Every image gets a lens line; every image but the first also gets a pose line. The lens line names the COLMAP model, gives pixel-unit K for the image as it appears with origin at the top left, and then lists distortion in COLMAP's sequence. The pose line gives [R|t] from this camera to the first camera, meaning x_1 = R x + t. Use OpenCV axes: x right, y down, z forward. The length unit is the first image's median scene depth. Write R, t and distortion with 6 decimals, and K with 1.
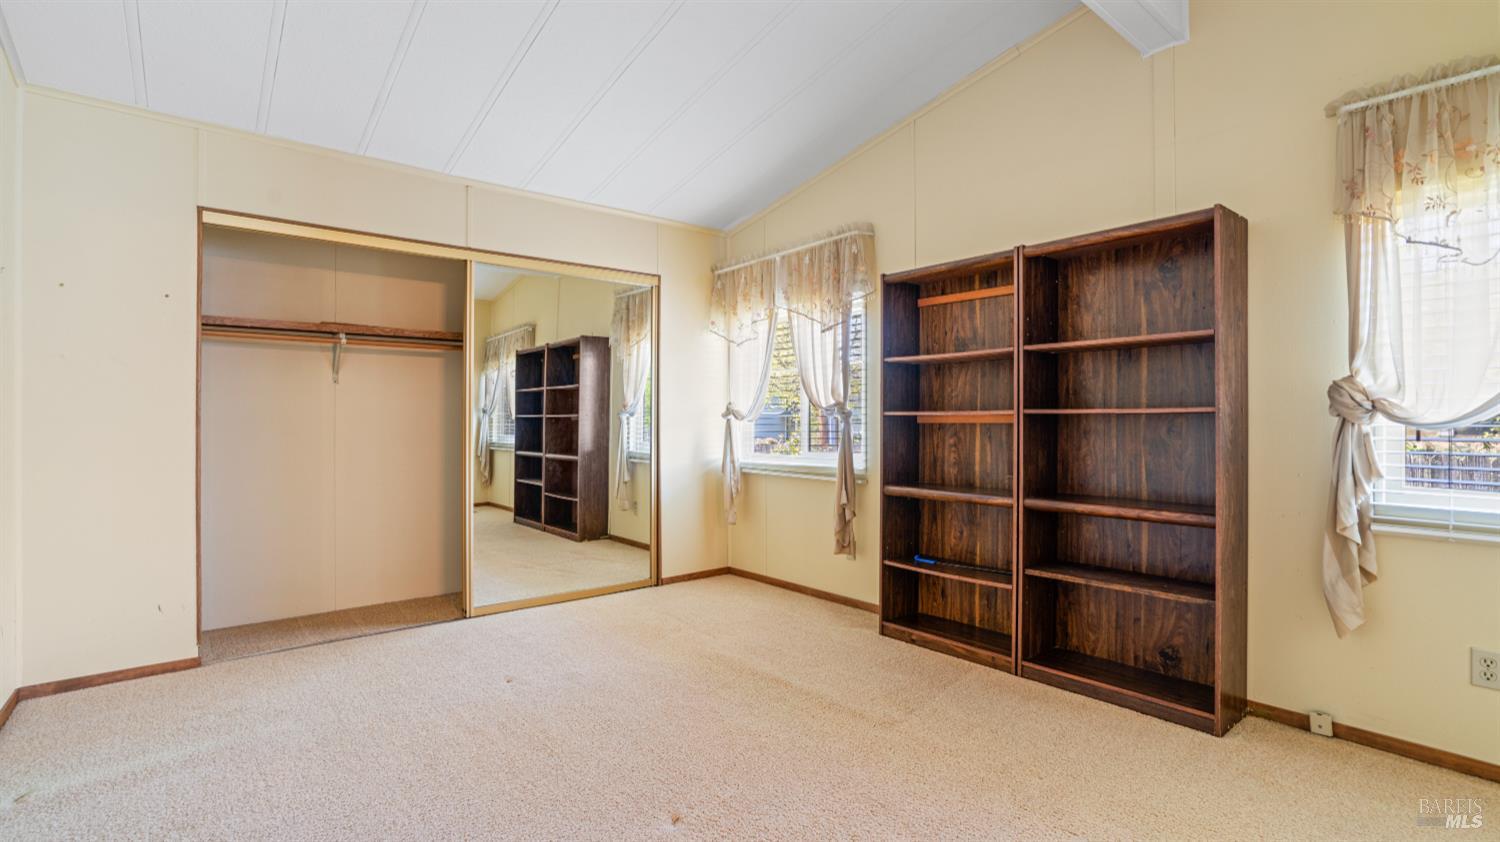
lens RADIAL K [[689.2, 0, 754.6], [0, 689.2, 426.6], [0, 0, 1]] dist [-0.036891, 0.020698]
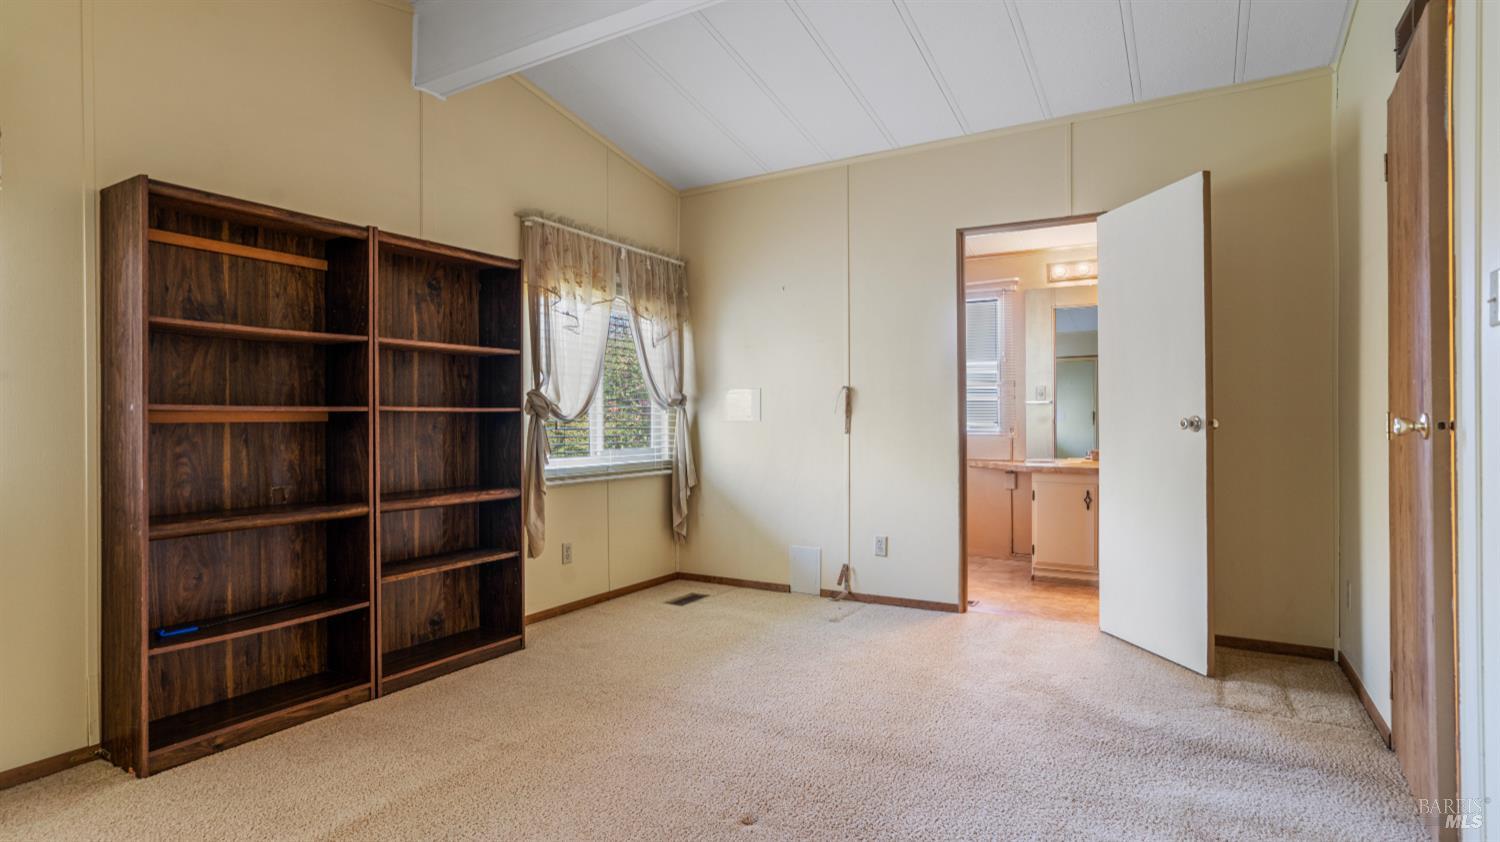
lens RADIAL K [[771.0, 0, 750.0], [0, 771.0, 421.0], [0, 0, 1]] dist [-0.000927, 0.000126]
pose [[-0.328406, -0.005516, 0.944521, -0.766105], [0.010118, 0.999905, 0.009358, -0.010285], [-0.944482, 0.012630, -0.328319, 0.883063]]
